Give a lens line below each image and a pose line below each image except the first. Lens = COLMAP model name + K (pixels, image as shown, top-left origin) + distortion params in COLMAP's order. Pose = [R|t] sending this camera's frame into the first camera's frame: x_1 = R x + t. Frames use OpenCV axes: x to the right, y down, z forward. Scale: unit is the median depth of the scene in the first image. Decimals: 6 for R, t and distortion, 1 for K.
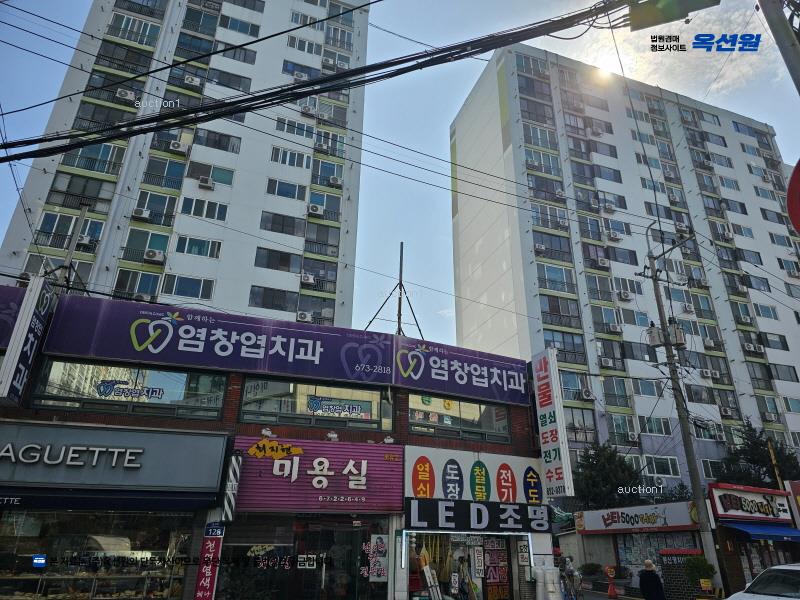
lens RADIAL K [[534.8, 0, 400.0], [0, 534.8, 300.0], [0, 0, 1]] dist [0.008617, 0.003915]
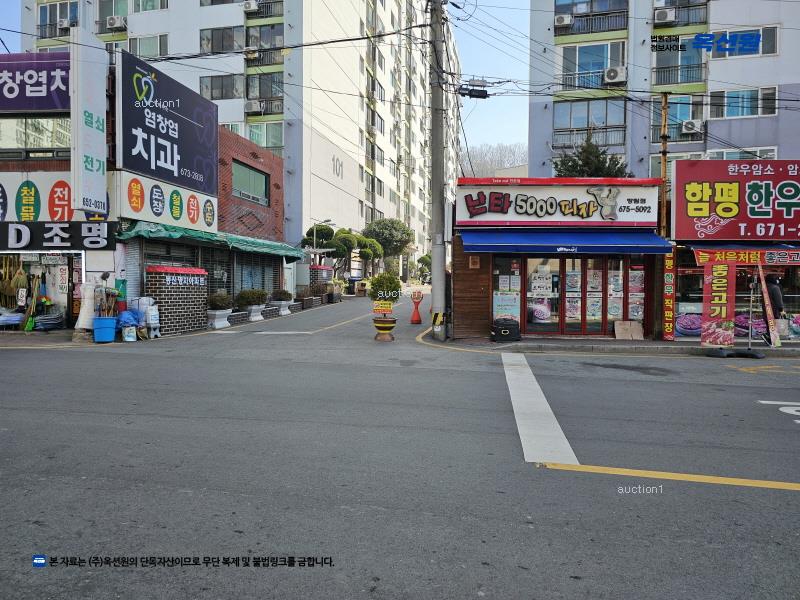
lens RADIAL K [[529.8, 0, 400.0], [0, 529.8, 300.0], [0, 0, 1]] dist [0.006736, 0.000098]
pose [[0.842425, 0.014570, -0.538617, 1.179298], [0.224956, 0.898833, 0.376157, 0.281631], [0.489607, -0.438049, 0.753921, 0.523727]]
